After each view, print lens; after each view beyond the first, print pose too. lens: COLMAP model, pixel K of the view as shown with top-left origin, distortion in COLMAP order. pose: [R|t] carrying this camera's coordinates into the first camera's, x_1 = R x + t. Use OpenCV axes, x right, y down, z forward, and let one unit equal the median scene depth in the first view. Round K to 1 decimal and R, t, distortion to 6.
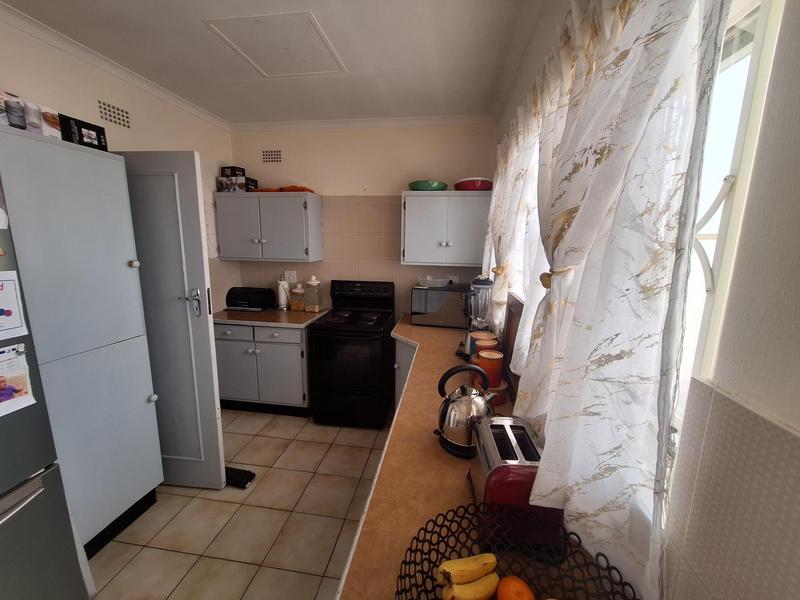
lens RADIAL K [[318.9, 0, 403.8], [0, 318.9, 299.4], [0, 0, 1]] dist [-0.000586, 0.001654]
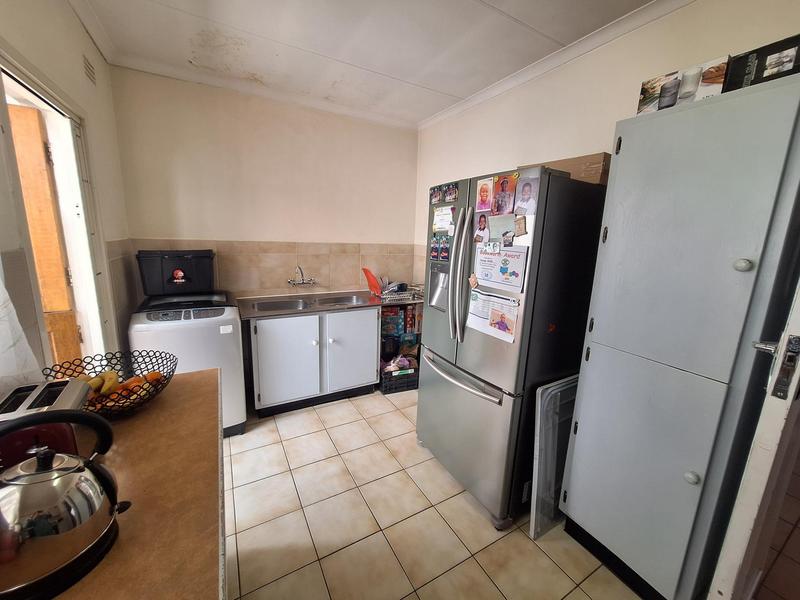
lens RADIAL K [[318.9, 0, 401.3], [0, 318.9, 295.5], [0, 0, 1]] dist [-0.000586, 0.001654]
pose [[-0.785760, 0.075679, -0.613884, 0.024536], [-0.157088, 0.935529, 0.316401, -0.127350], [0.598251, 0.345049, -0.723213, 0.930084]]
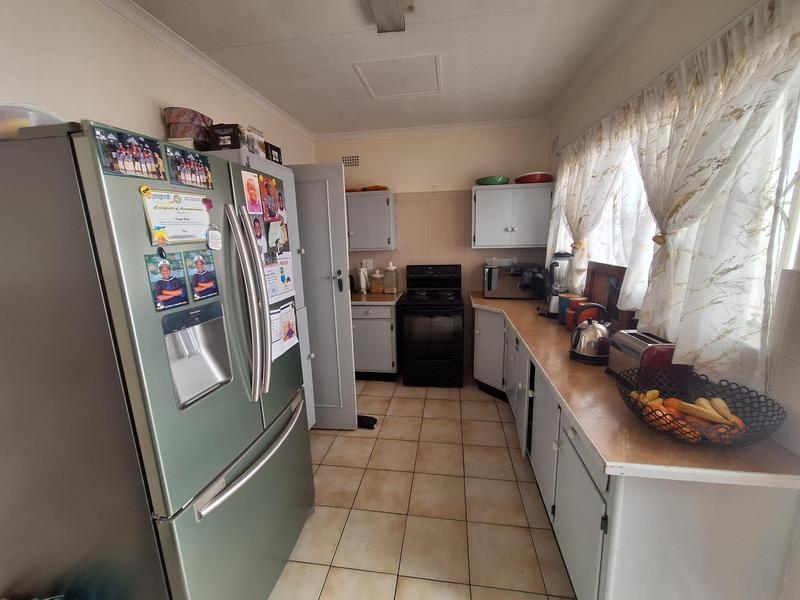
lens RADIAL K [[318.9, 0, 401.9], [0, 318.9, 298.9], [0, 0, 1]] dist [-0.000586, 0.001654]
pose [[0.999103, -0.041134, -0.010101, -0.369897], [0.041263, 0.999066, 0.012857, 0.072498], [0.009563, -0.013263, 0.999866, -0.263925]]
